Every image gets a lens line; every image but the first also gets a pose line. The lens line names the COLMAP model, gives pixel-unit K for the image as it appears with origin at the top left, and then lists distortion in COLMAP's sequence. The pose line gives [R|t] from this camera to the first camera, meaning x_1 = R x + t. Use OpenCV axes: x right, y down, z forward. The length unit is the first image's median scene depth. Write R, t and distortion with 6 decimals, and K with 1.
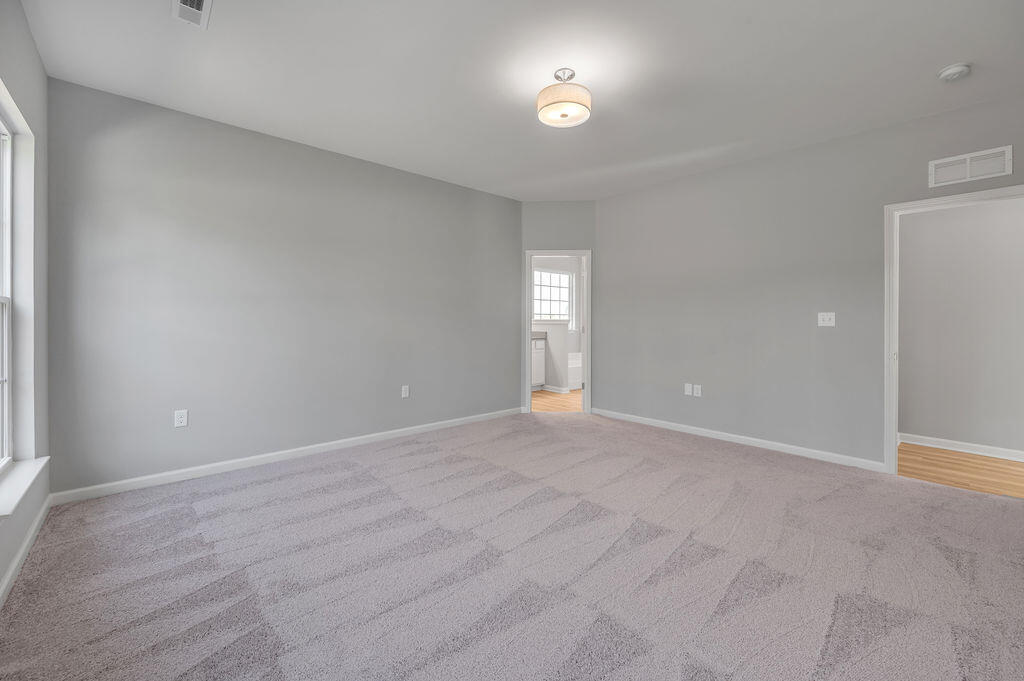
lens RADIAL K [[414.6, 0, 511.8], [0, 414.6, 331.2], [0, 0, 1]] dist [-0.002734, 0.000043]
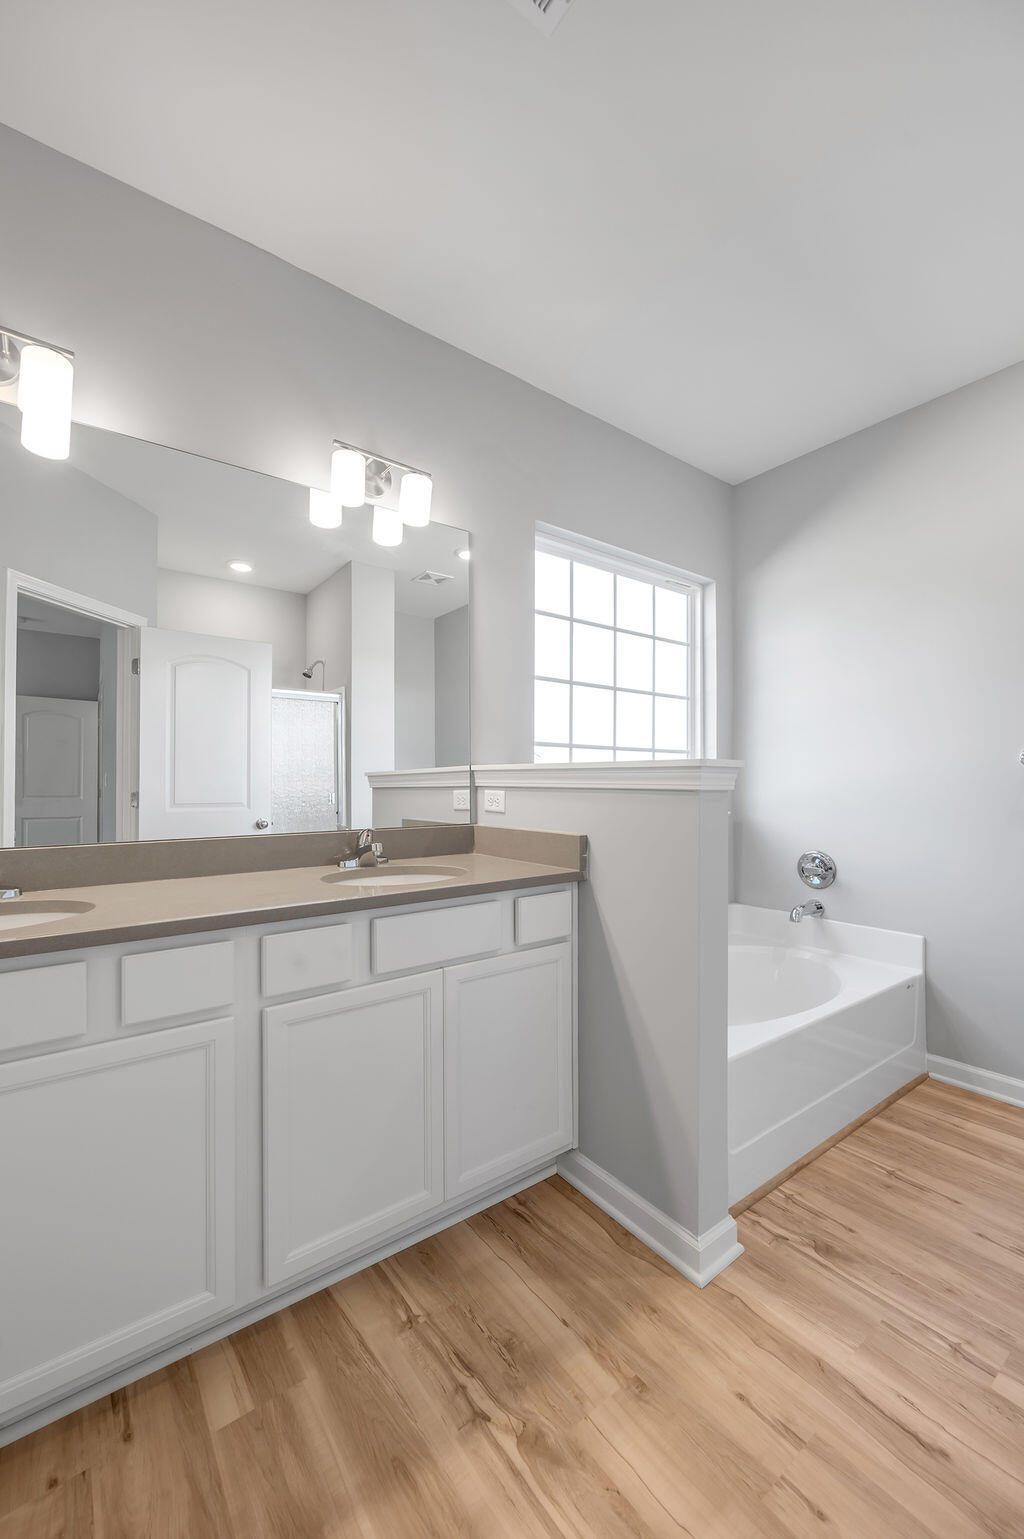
lens RADIAL K [[623.1, 0, 504.6], [0, 623.1, 777.4], [0, 0, 1]] dist [-0.002734, 0.000043]
pose [[0.995463, -0.000531, -0.095148, 0.067238], [-0.002063, 0.999629, -0.027163, -0.014298], [0.095127, 0.027237, 0.995092, 0.666411]]
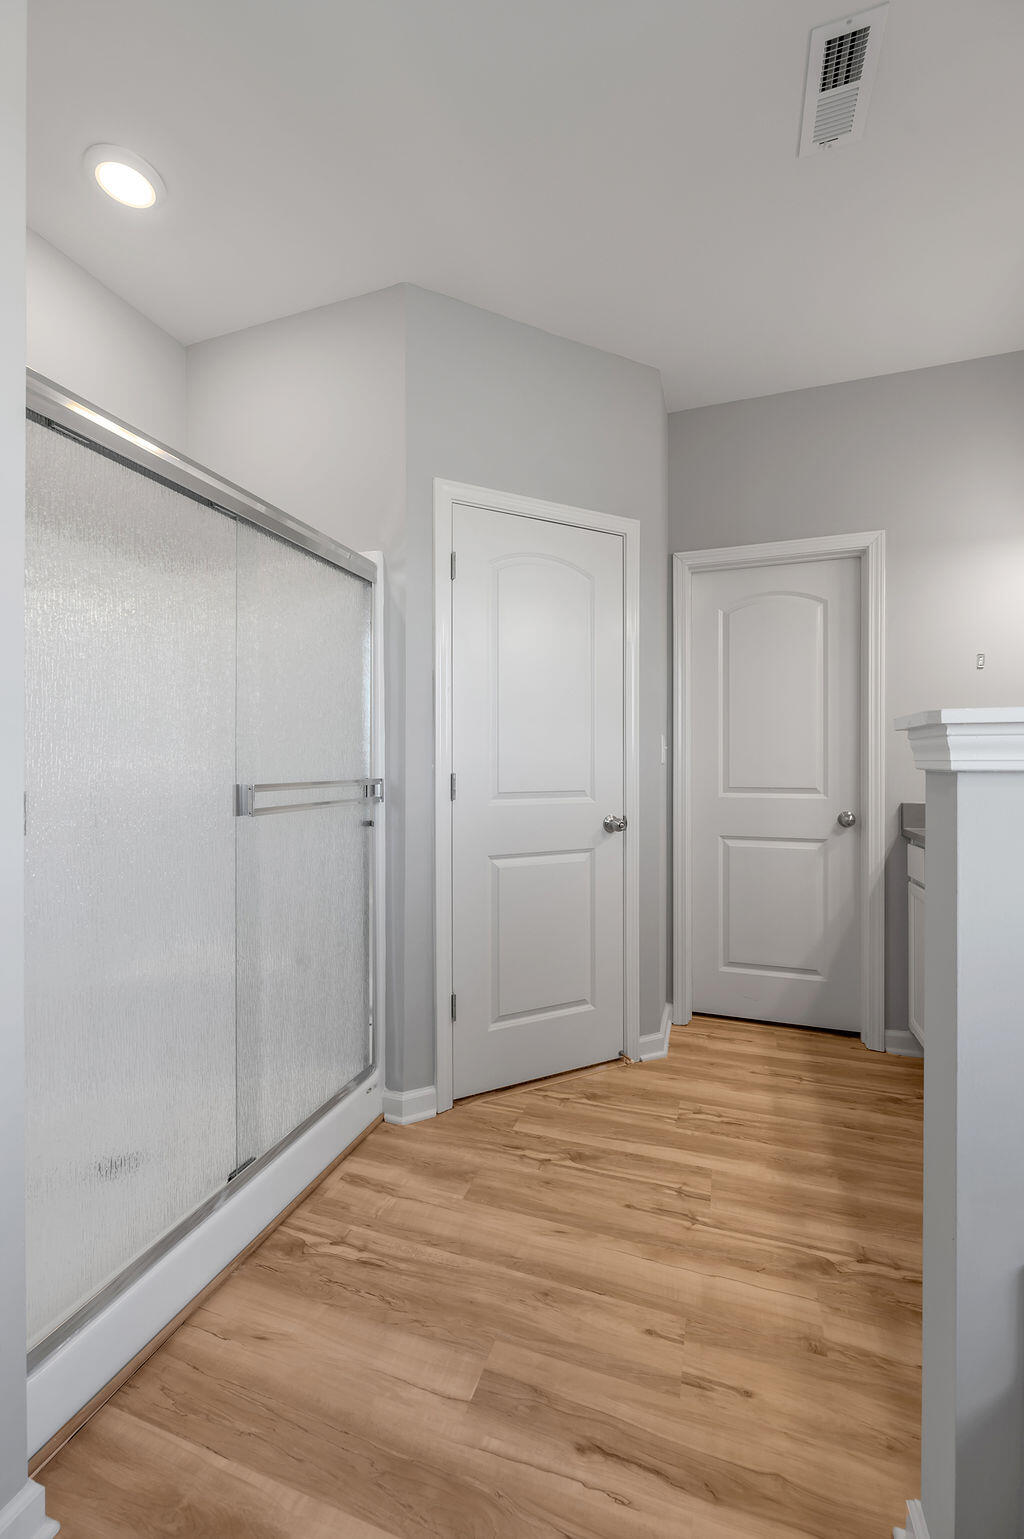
lens RADIAL K [[623.1, 0, 513.5], [0, 623.1, 765.2], [0, 0, 1]] dist [-0.002734, 0.000043]
pose [[-0.875091, 0.003507, -0.483946, 0.373267], [-0.004311, 0.999878, 0.015041, -0.020762], [0.483939, 0.015248, -0.874969, 1.157789]]
